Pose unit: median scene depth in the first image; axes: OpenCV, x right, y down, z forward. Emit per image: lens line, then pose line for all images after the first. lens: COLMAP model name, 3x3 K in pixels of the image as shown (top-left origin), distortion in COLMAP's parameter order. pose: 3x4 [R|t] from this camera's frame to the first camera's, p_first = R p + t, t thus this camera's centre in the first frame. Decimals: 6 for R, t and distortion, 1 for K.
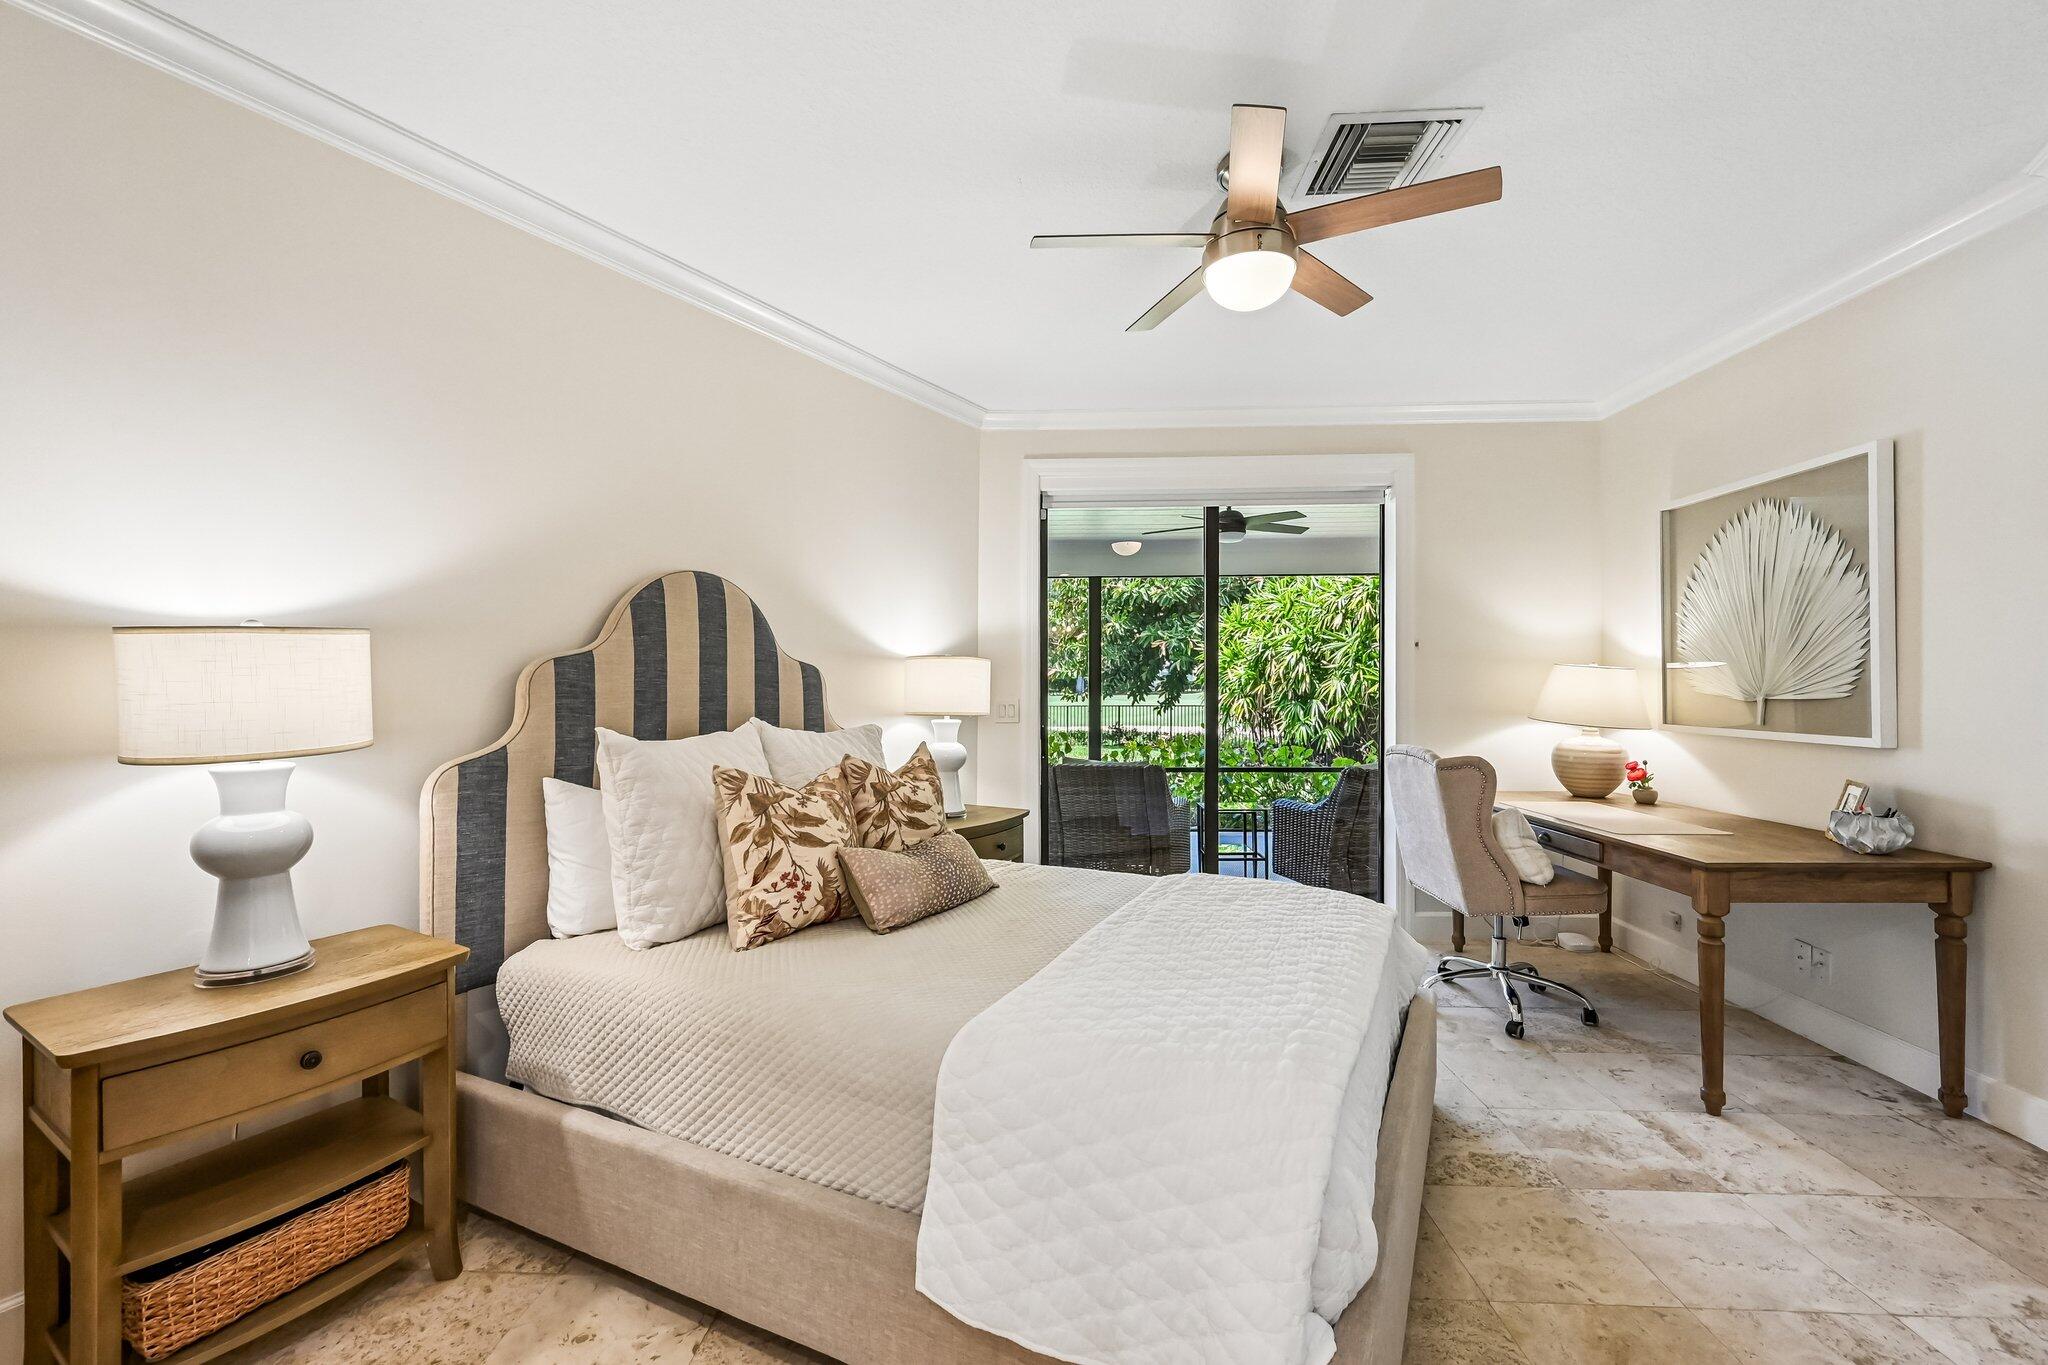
lens RADIAL K [[810.9, 0, 1031.3], [0, 810.9, 678.2], [0, 0, 1]] dist [0.001706, -0.000369]
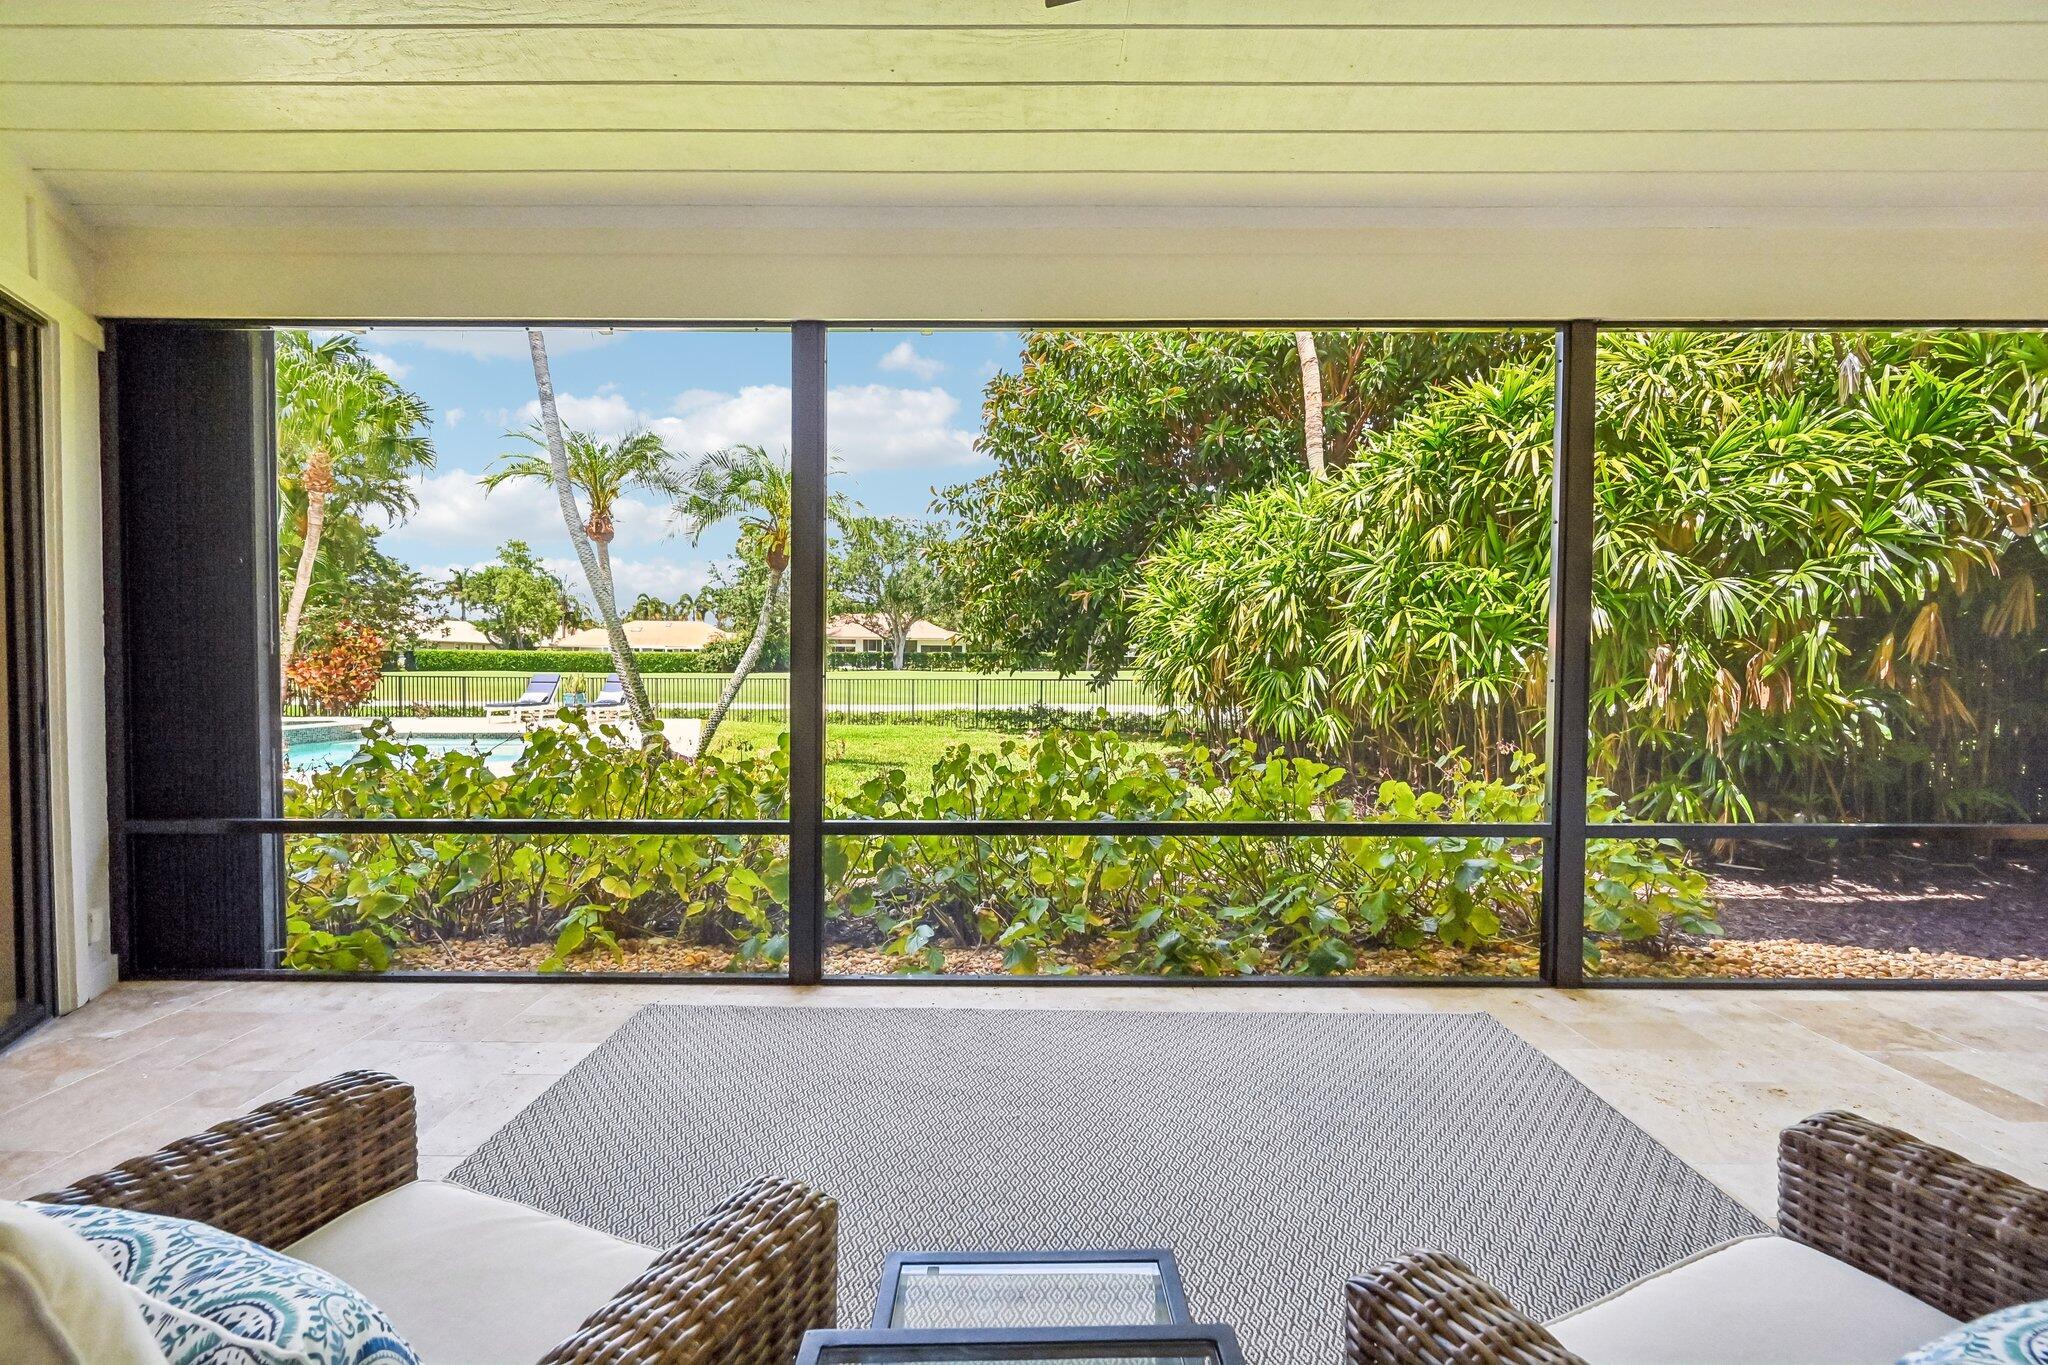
lens RADIAL K [[810.9, 0, 1021.6], [0, 810.9, 686.2], [0, 0, 1]] dist [0.001706, -0.000369]
pose [[0.998848, 0.003171, 0.047881, 0.098762], [-0.005028, 0.999237, 0.038722, 0.017717], [-0.047722, -0.038918, 0.998102, 0.379105]]
